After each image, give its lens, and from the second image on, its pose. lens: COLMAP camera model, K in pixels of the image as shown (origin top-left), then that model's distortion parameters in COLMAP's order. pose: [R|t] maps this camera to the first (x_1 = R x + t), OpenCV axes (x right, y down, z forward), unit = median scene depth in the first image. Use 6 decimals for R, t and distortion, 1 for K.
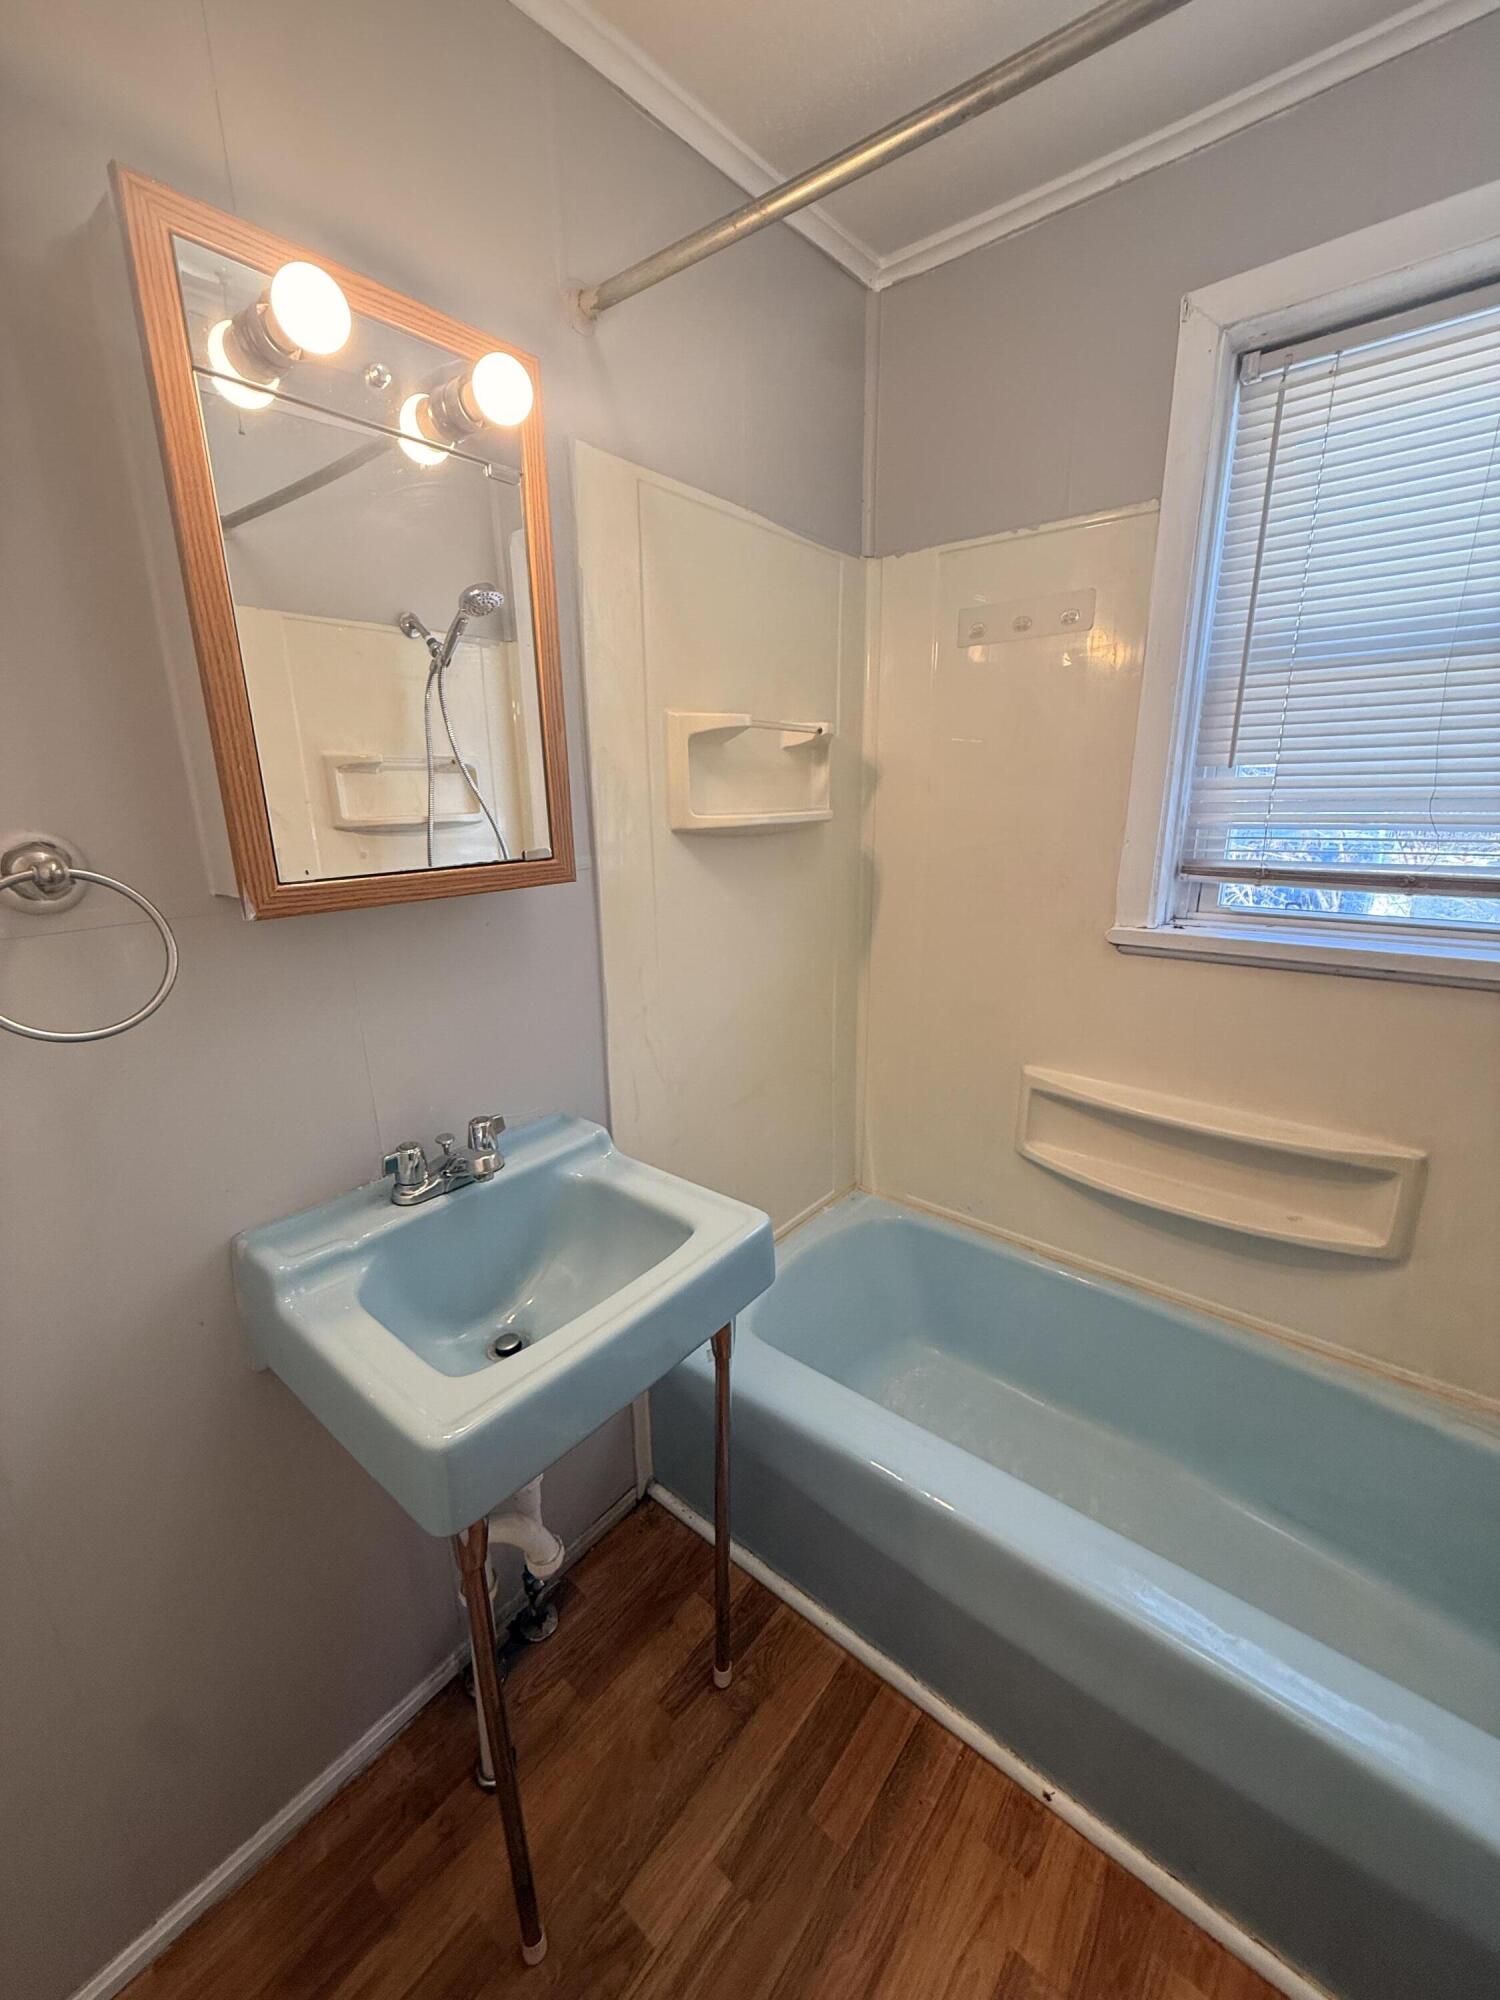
lens RADIAL K [[803.4, 0, 743.8], [0, 803.4, 997.1], [0, 0, 1]] dist [-0.001148, 0.000434]
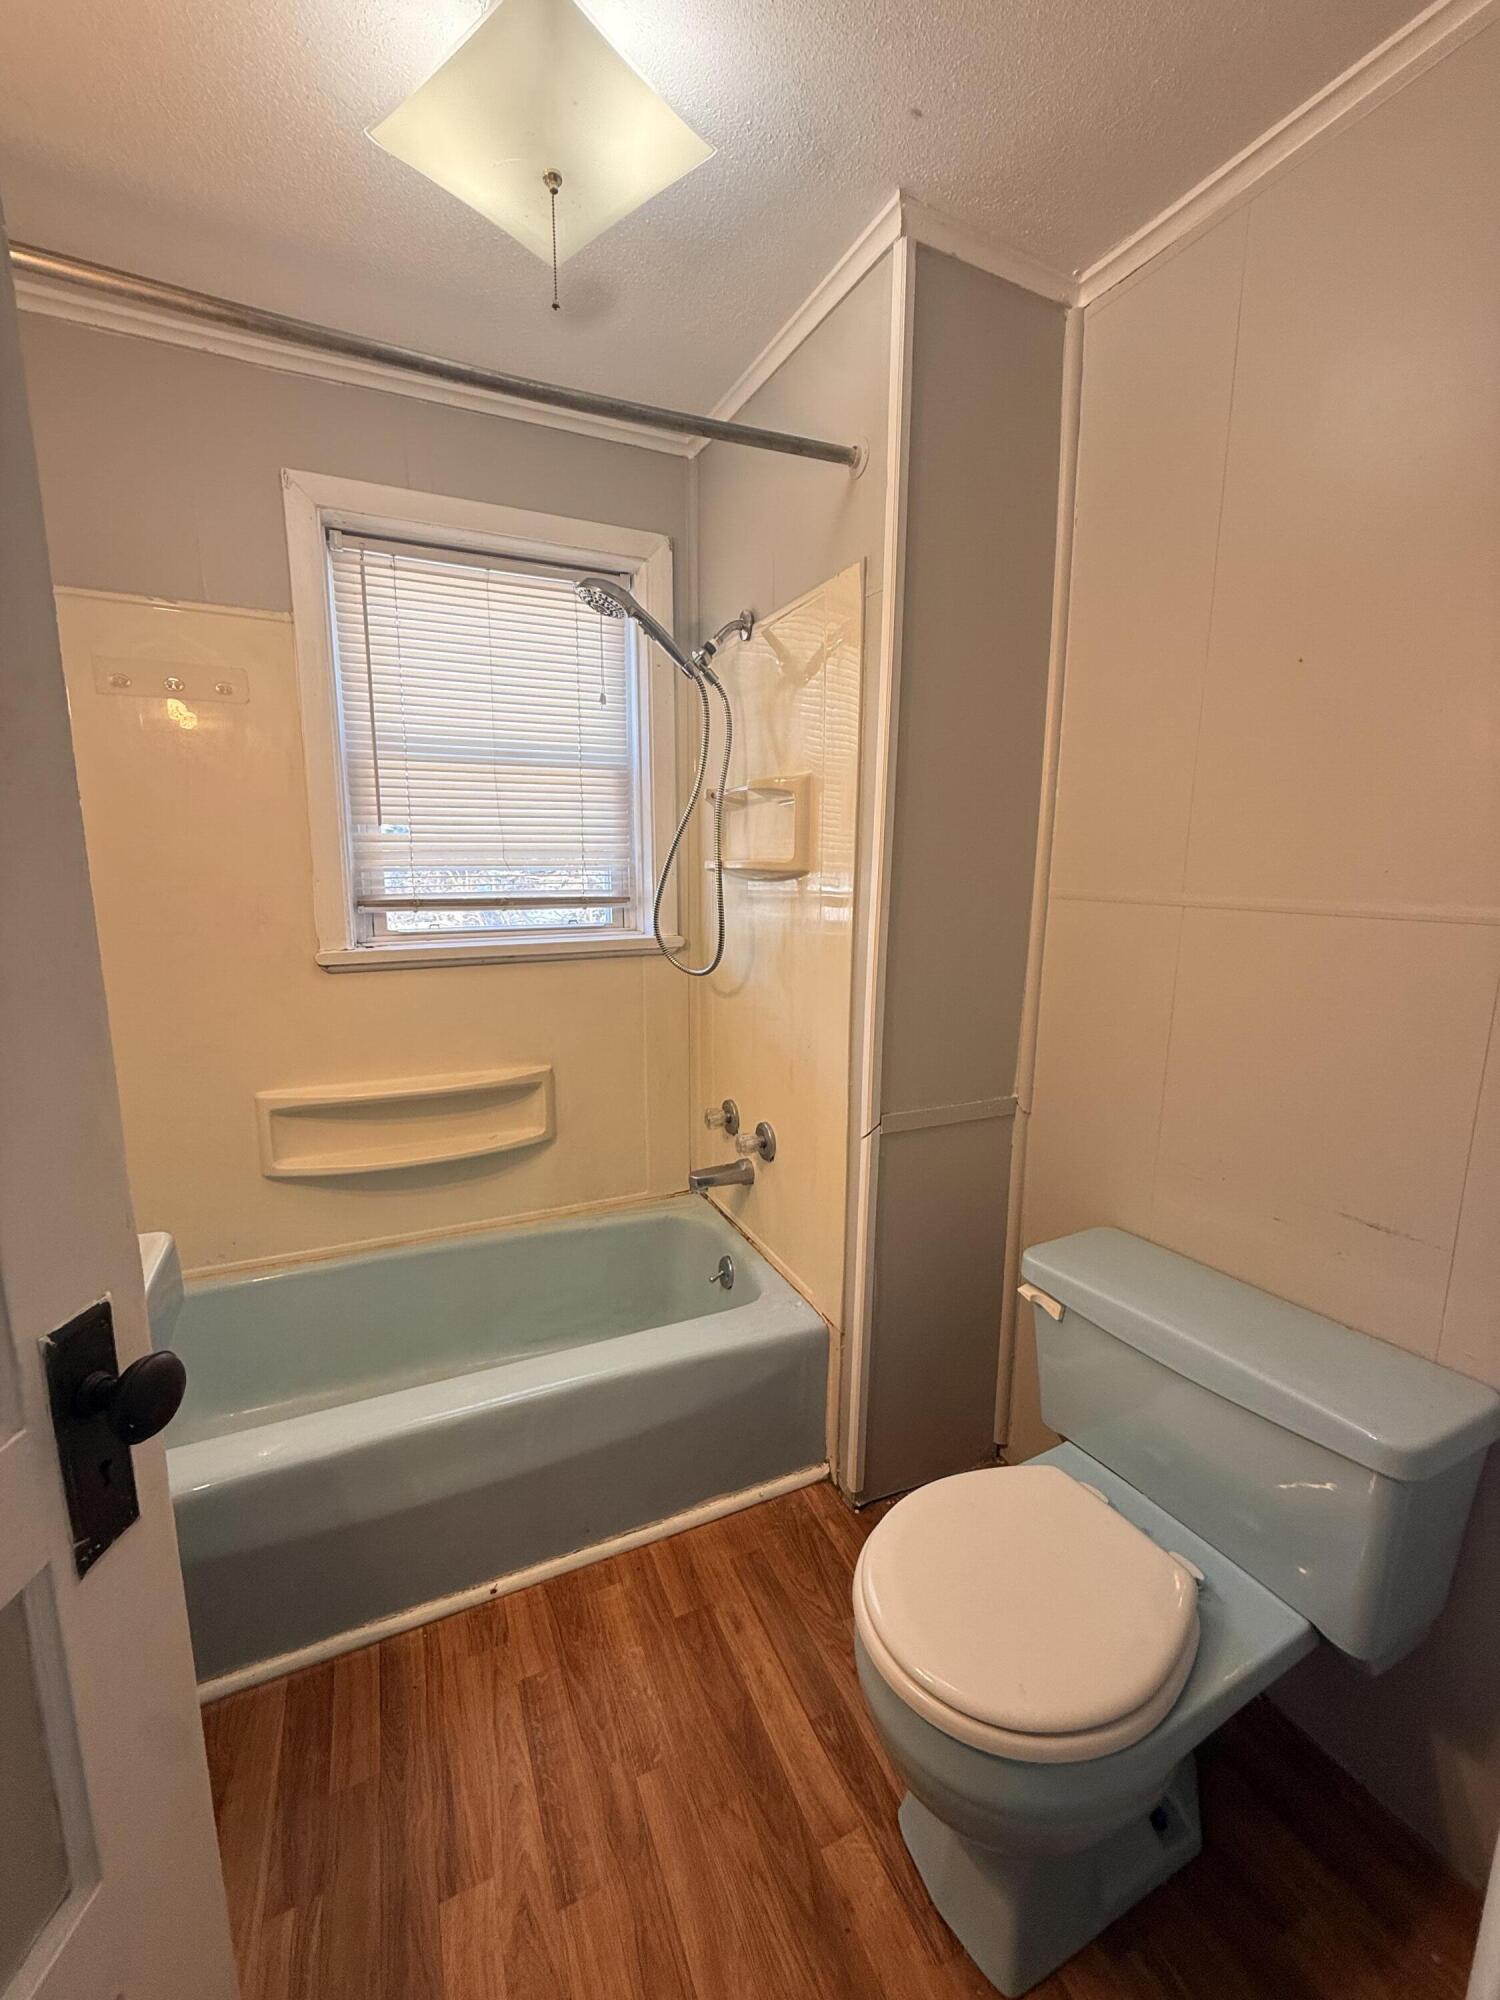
lens RADIAL K [[803.4, 0, 754.0], [0, 803.4, 1001.1], [0, 0, 1]] dist [-0.001148, 0.000434]
pose [[0.424330, -0.132320, 0.895788, -0.396125], [0.222998, 0.974068, 0.038250, 0.094584], [-0.877620, 0.183529, 0.442833, -0.096601]]
